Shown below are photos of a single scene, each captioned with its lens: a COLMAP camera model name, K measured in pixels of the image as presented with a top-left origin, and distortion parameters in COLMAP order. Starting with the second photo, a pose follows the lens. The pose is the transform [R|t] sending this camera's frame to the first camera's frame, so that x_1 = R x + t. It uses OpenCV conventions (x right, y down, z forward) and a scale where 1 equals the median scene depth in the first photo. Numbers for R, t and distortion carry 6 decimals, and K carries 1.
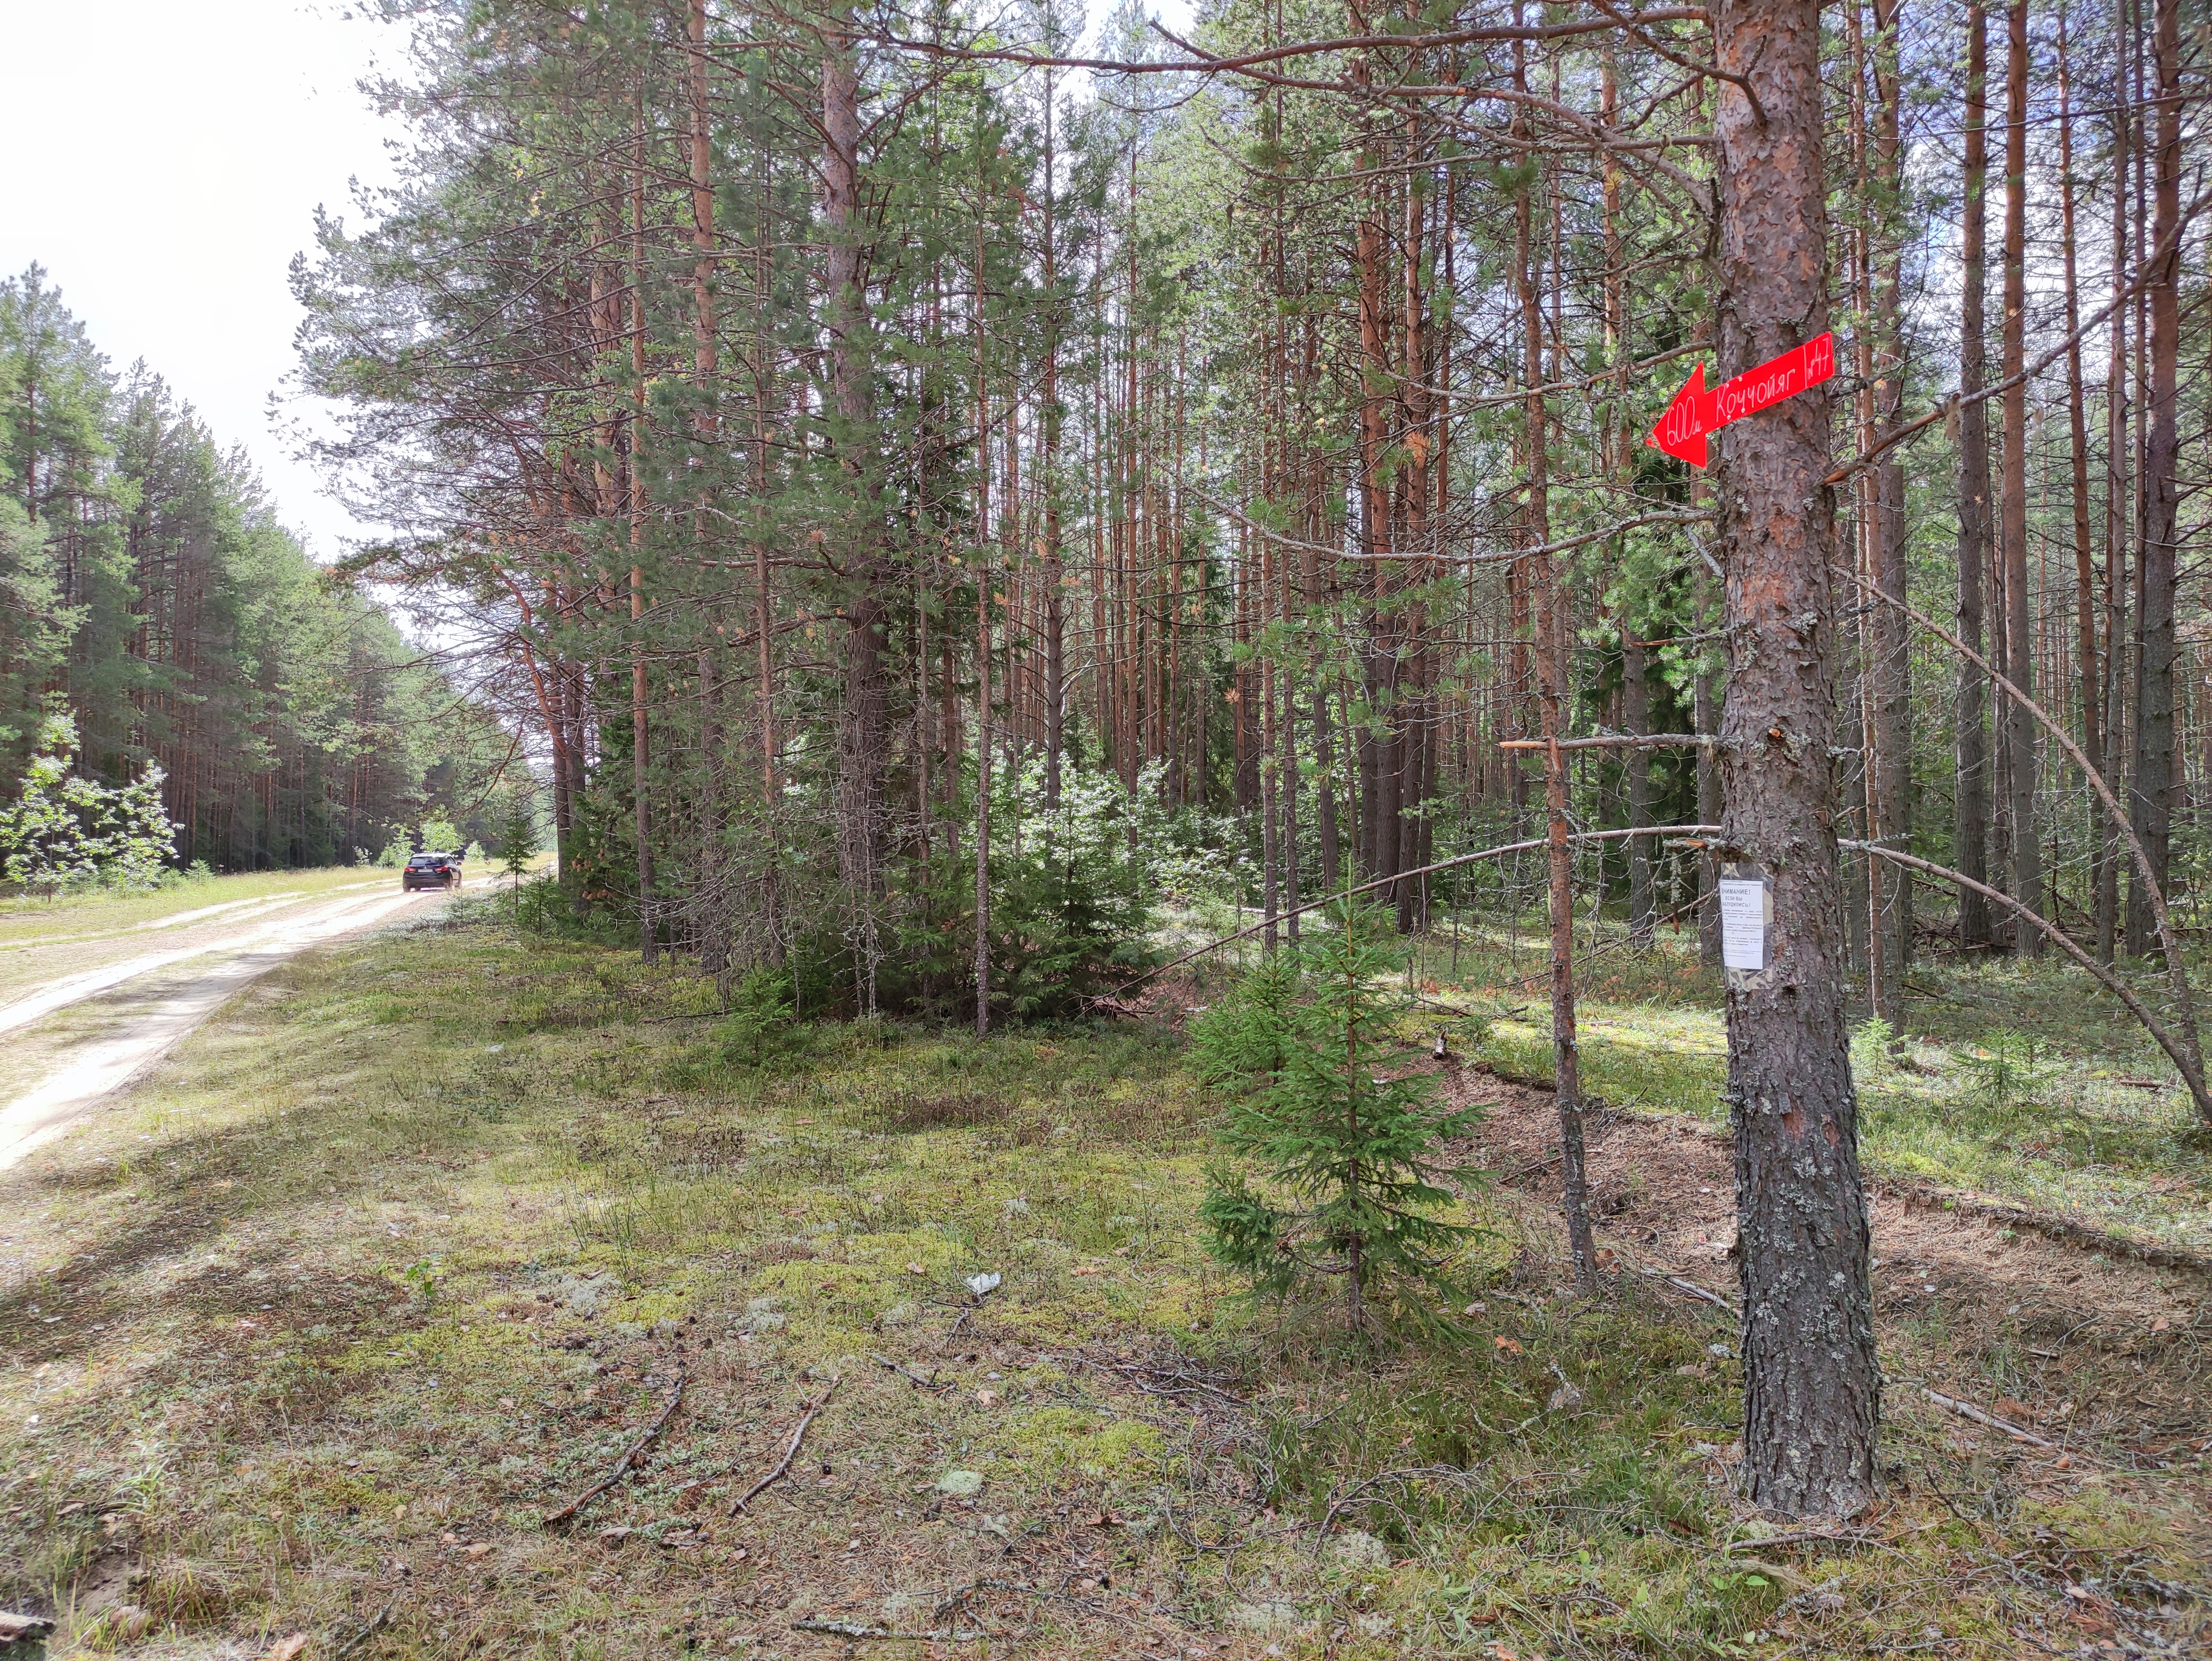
lens RADIAL K [[1629.8, 0, 1114.0], [0, 1629.8, 813.9], [0, 0, 1]] dist [0.060930, -0.064396]
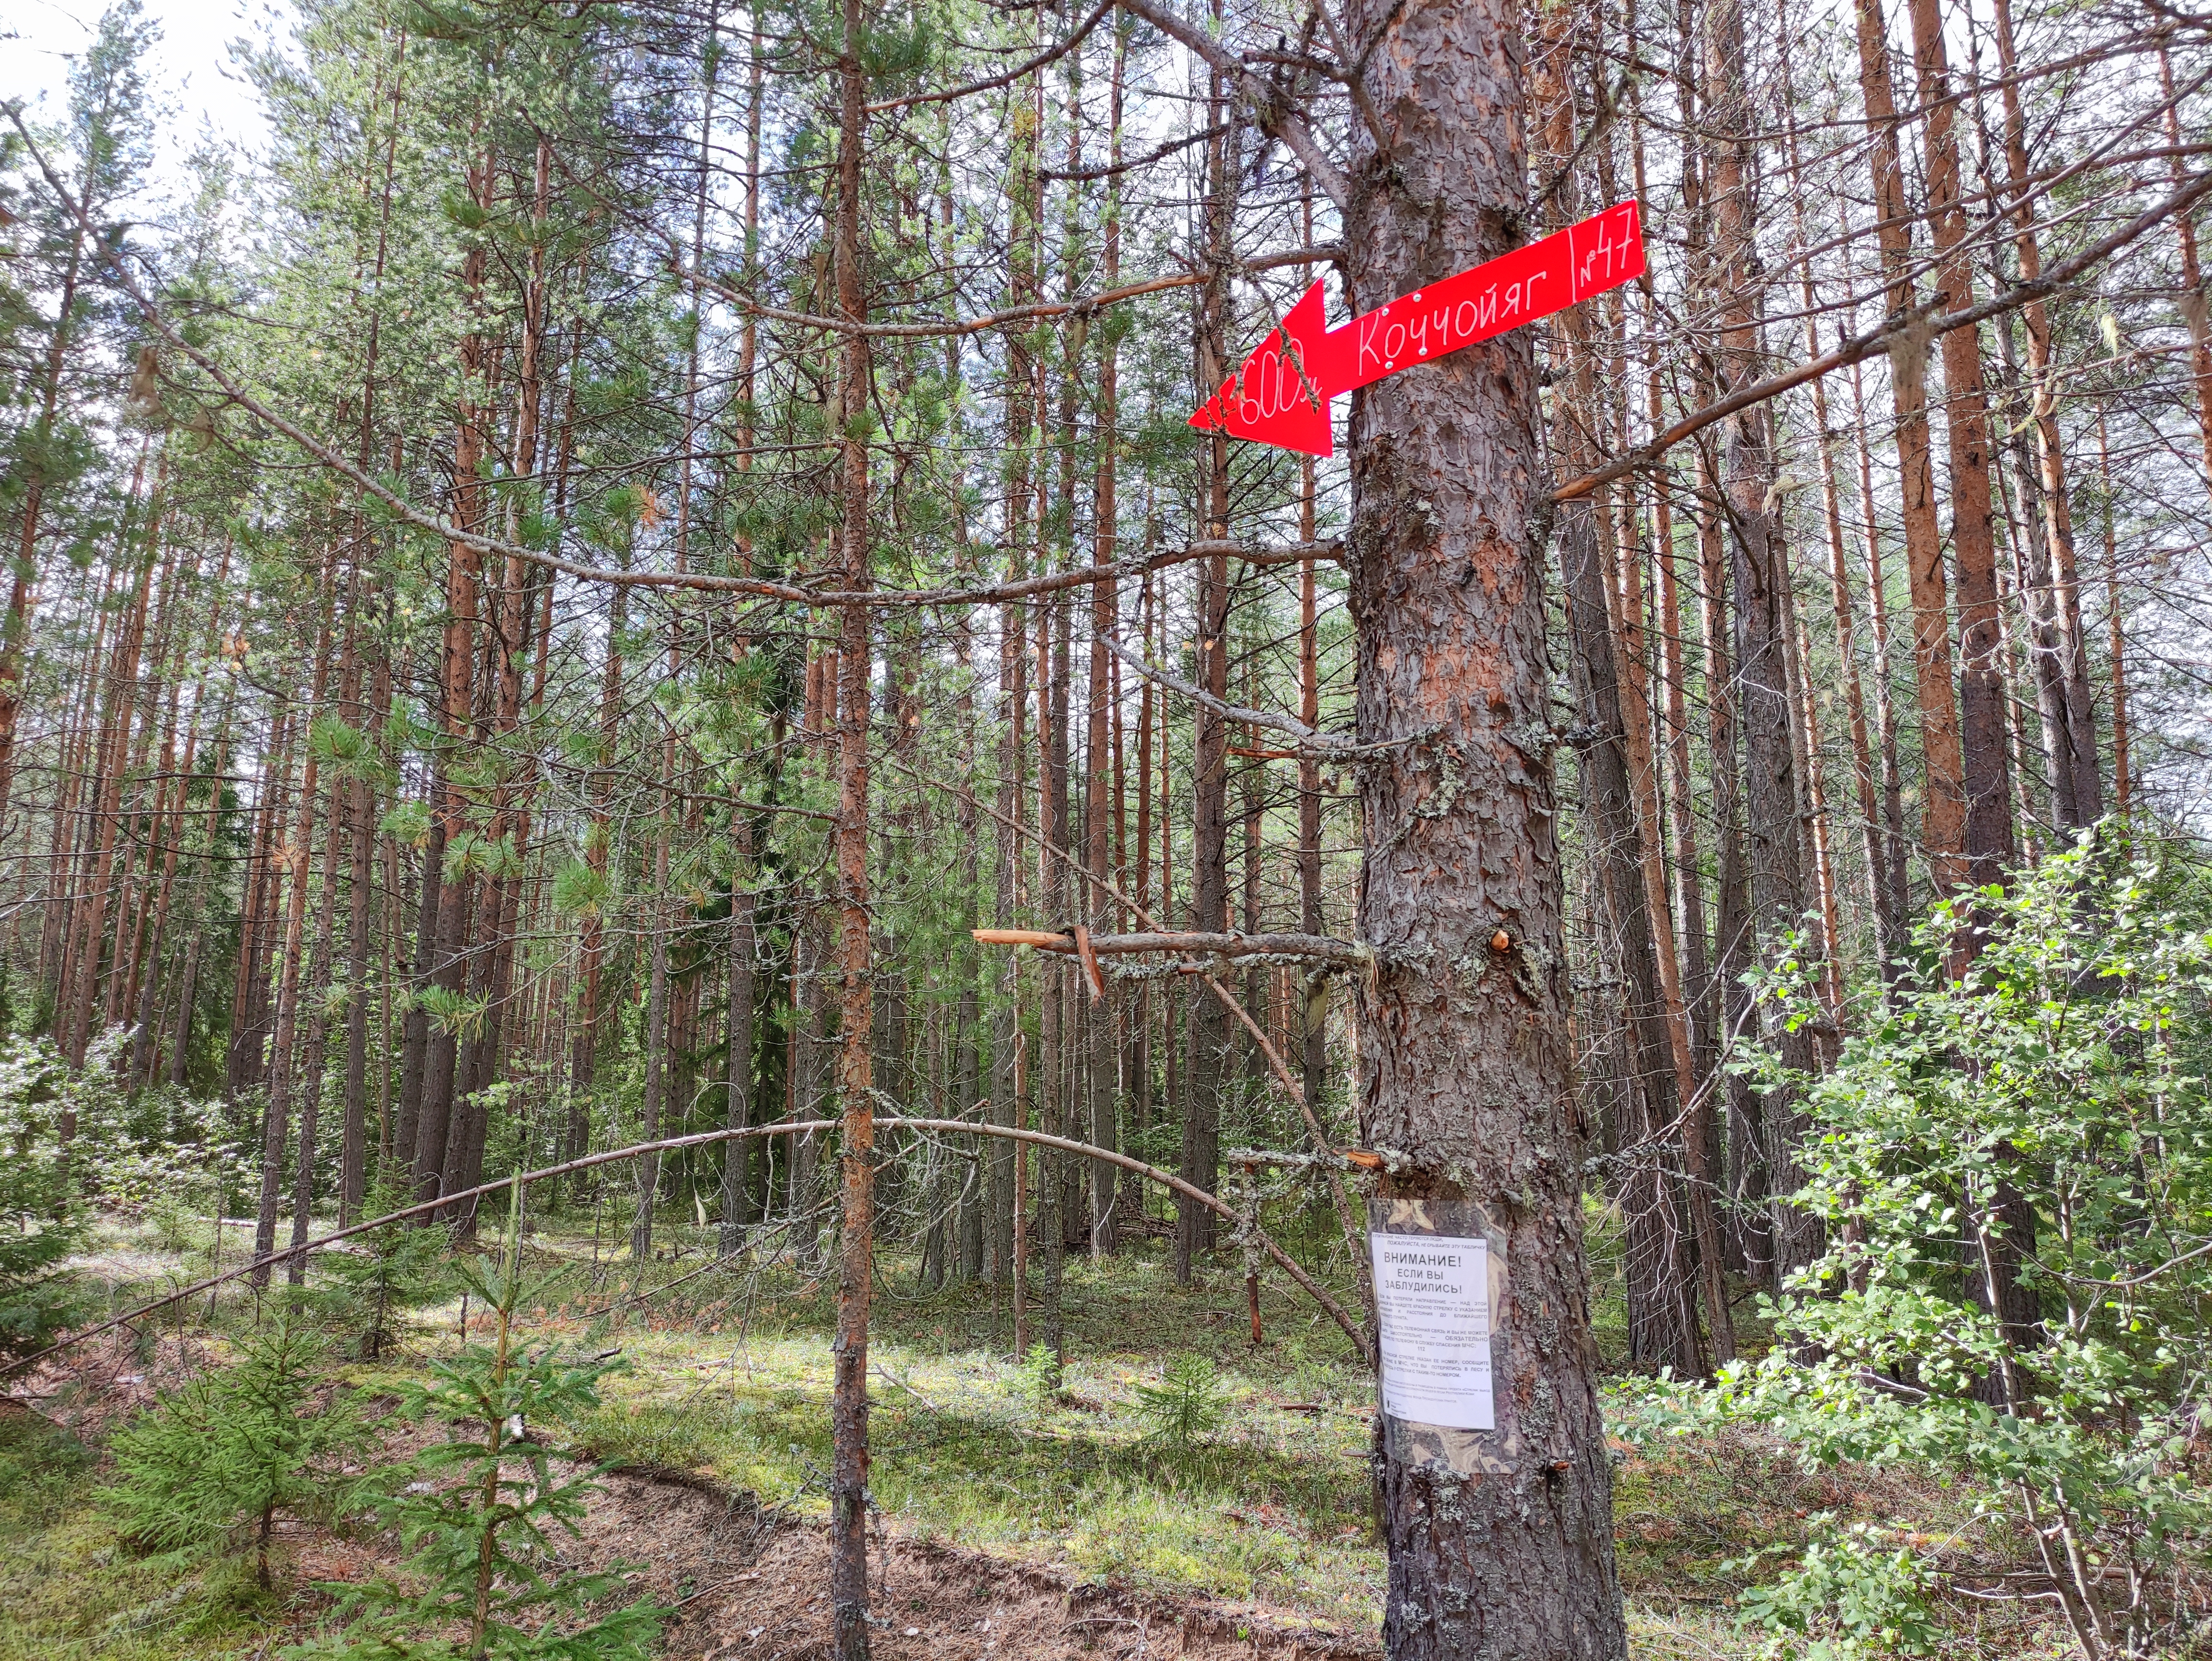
lens RADIAL K [[1629.8, 0, 1114.0], [0, 1629.8, 813.9], [0, 0, 1]] dist [0.060930, -0.064396]
pose [[0.844510, 0.111261, 0.523856, 0.010305], [-0.018020, 0.983531, -0.179840, 0.002227], [-0.535237, 0.142437, 0.832606, 0.233573]]
